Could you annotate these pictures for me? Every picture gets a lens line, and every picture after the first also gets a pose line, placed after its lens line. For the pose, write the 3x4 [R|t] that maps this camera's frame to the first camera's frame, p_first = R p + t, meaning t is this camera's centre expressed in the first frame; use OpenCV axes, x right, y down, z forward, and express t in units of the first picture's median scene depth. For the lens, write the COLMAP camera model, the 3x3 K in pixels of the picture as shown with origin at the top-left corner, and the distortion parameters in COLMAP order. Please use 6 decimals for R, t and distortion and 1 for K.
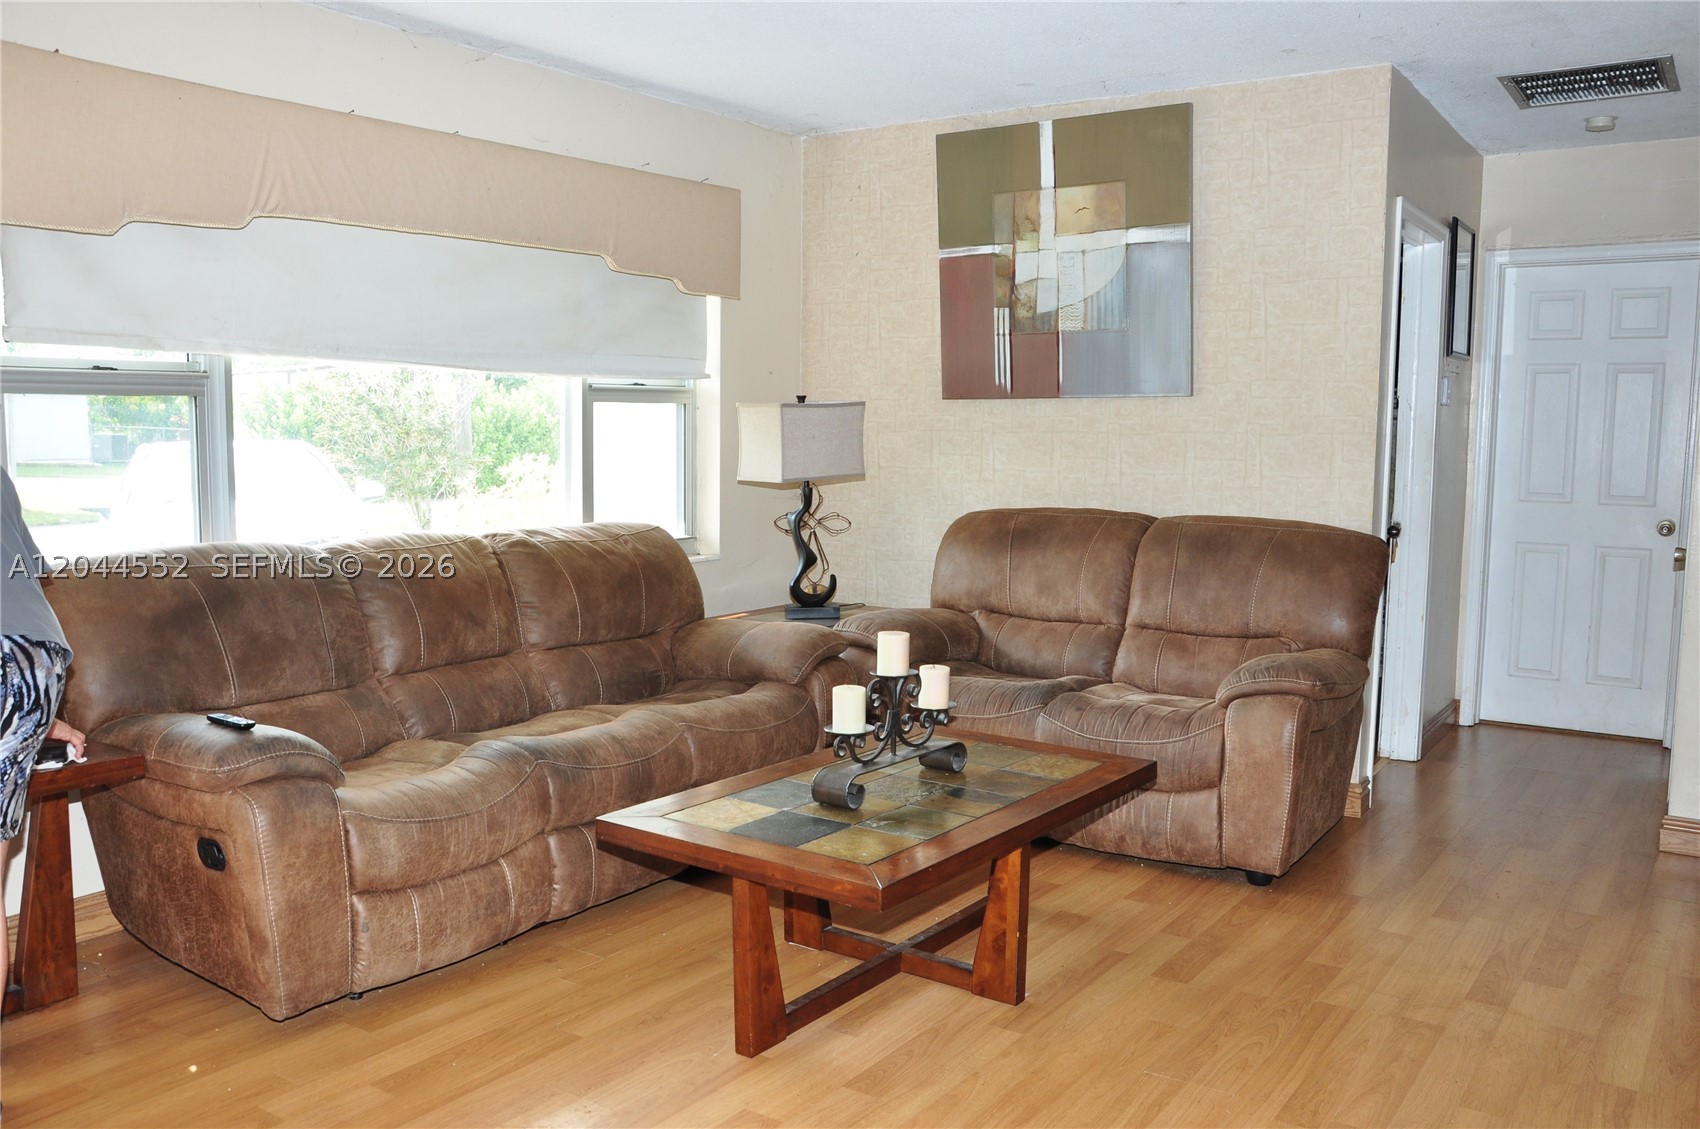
lens RADIAL K [[1332.4, 0, 851.0], [0, 1332.4, 565.6], [0, 0, 1]] dist [-0.086072, 0.017941]
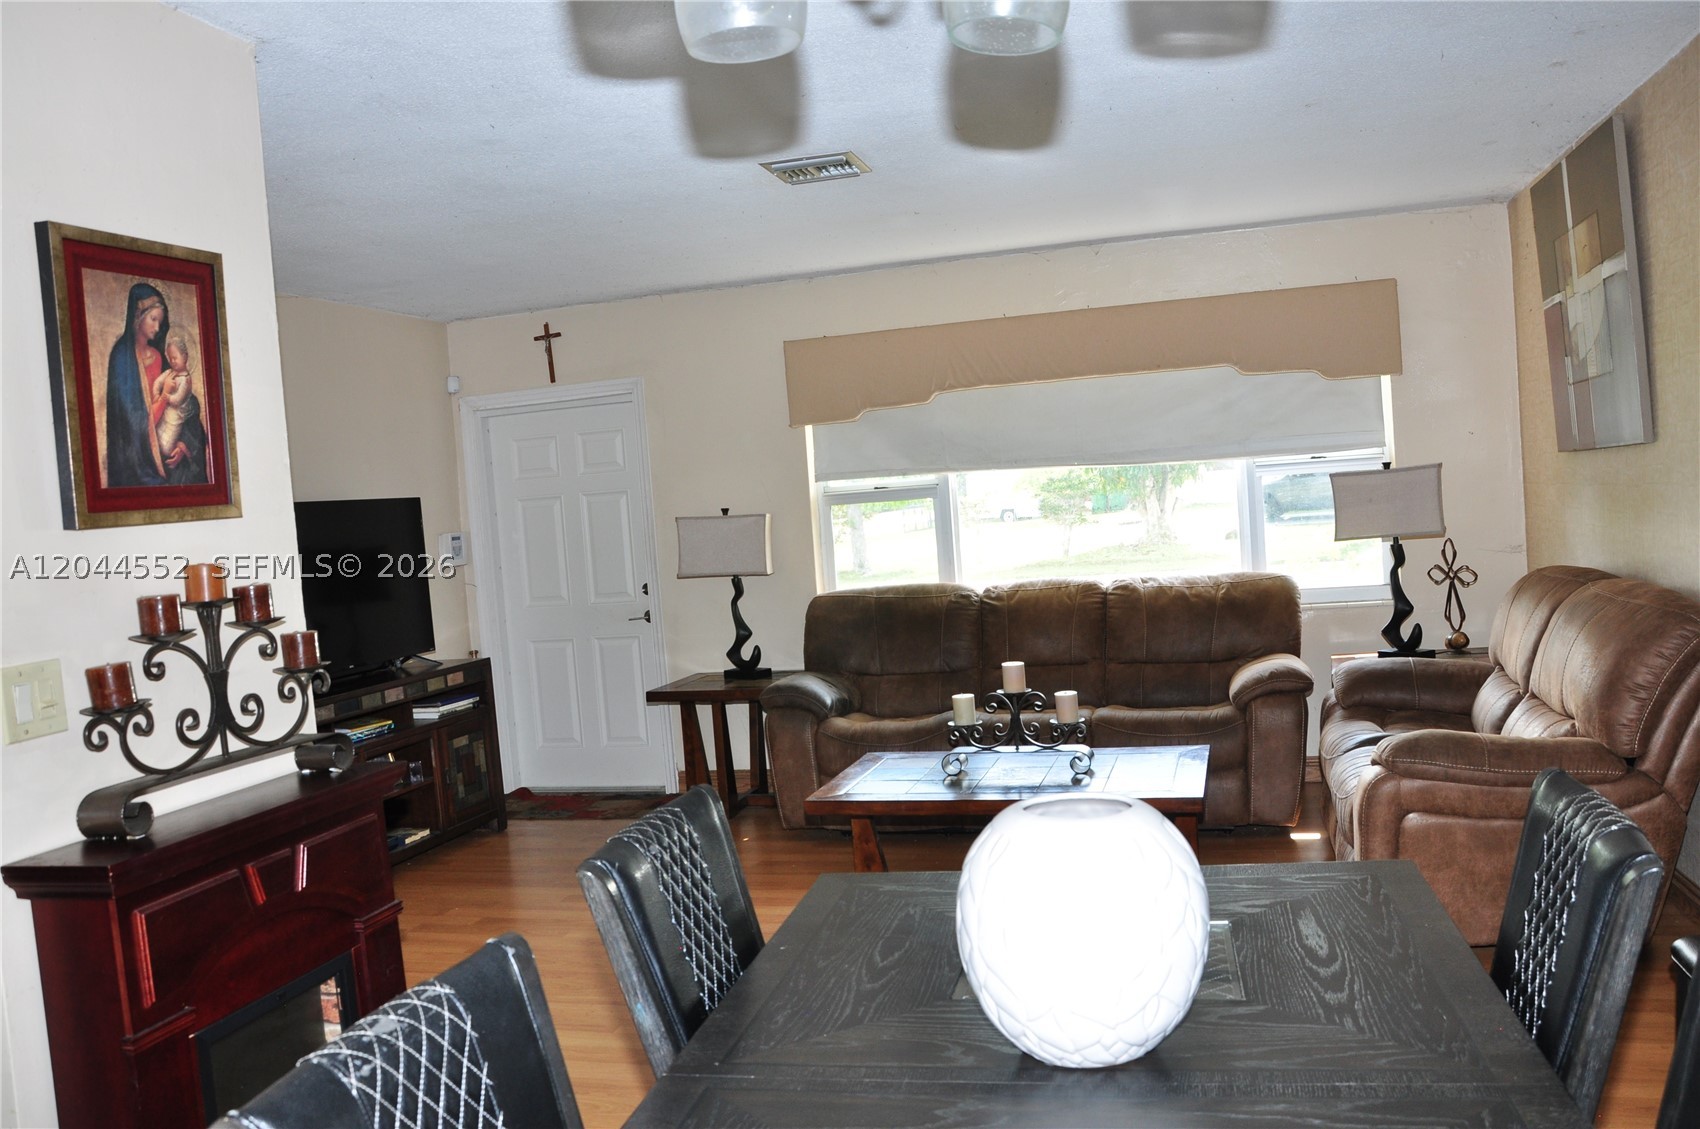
lens RADIAL K [[1332.4, 0, 850.2], [0, 1332.4, 566.1], [0, 0, 1]] dist [-0.086072, 0.017941]
pose [[0.389060, 0.024883, -0.920876, 0.796832], [-0.021944, 0.999602, 0.017739, -0.049909], [0.920951, 0.013306, 0.389451, 0.160628]]
